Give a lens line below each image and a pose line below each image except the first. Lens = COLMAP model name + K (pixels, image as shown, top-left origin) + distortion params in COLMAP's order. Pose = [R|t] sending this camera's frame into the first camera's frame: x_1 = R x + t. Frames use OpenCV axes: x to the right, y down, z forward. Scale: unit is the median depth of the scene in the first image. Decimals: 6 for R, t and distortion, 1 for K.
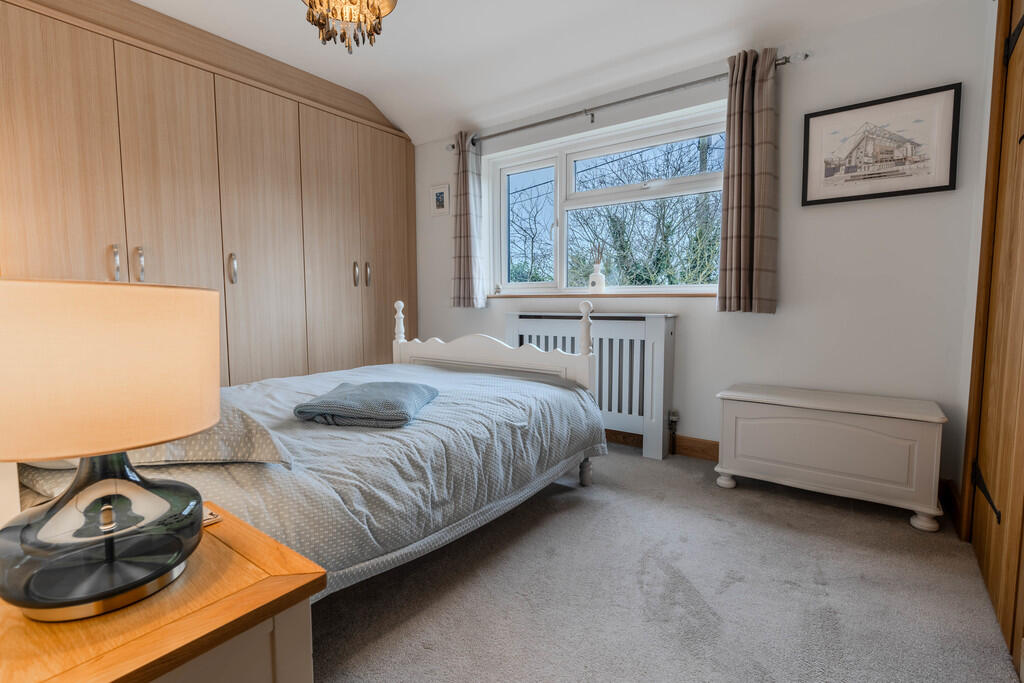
lens RADIAL K [[473.6, 0, 510.8], [0, 473.6, 337.6], [0, 0, 1]] dist [-0.004228, 0.000331]
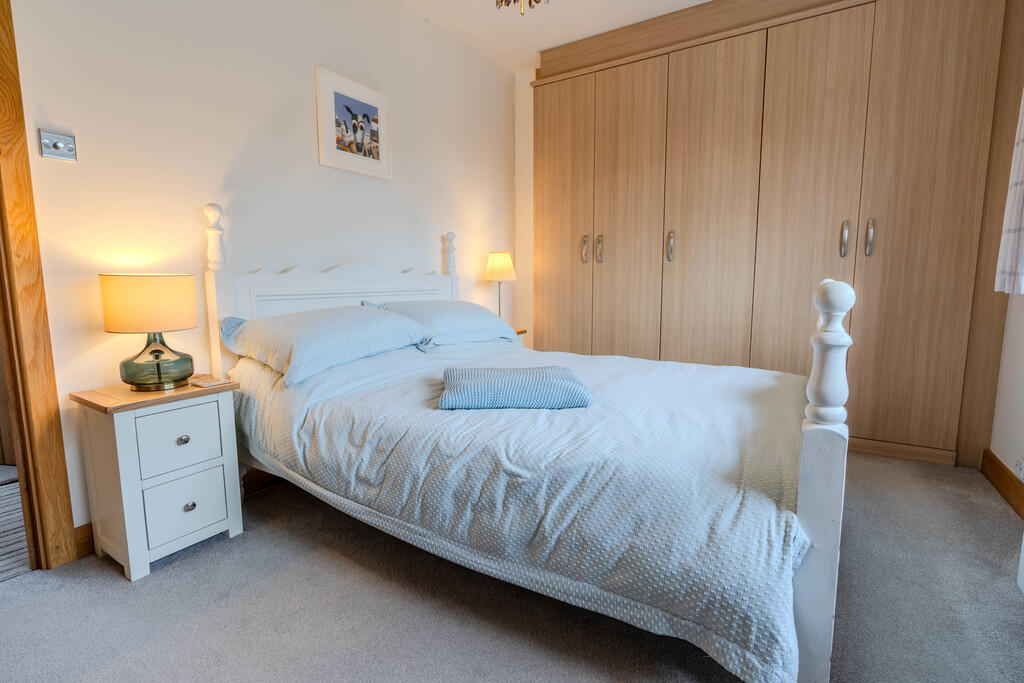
lens RADIAL K [[473.6, 0, 510.8], [0, 473.6, 339.2], [0, 0, 1]] dist [-0.004228, 0.000331]
pose [[0.077879, 0.129534, -0.988512, 0.580038], [-0.080129, 0.989129, 0.123302, -0.067940], [0.993737, 0.069606, 0.087412, 0.833629]]
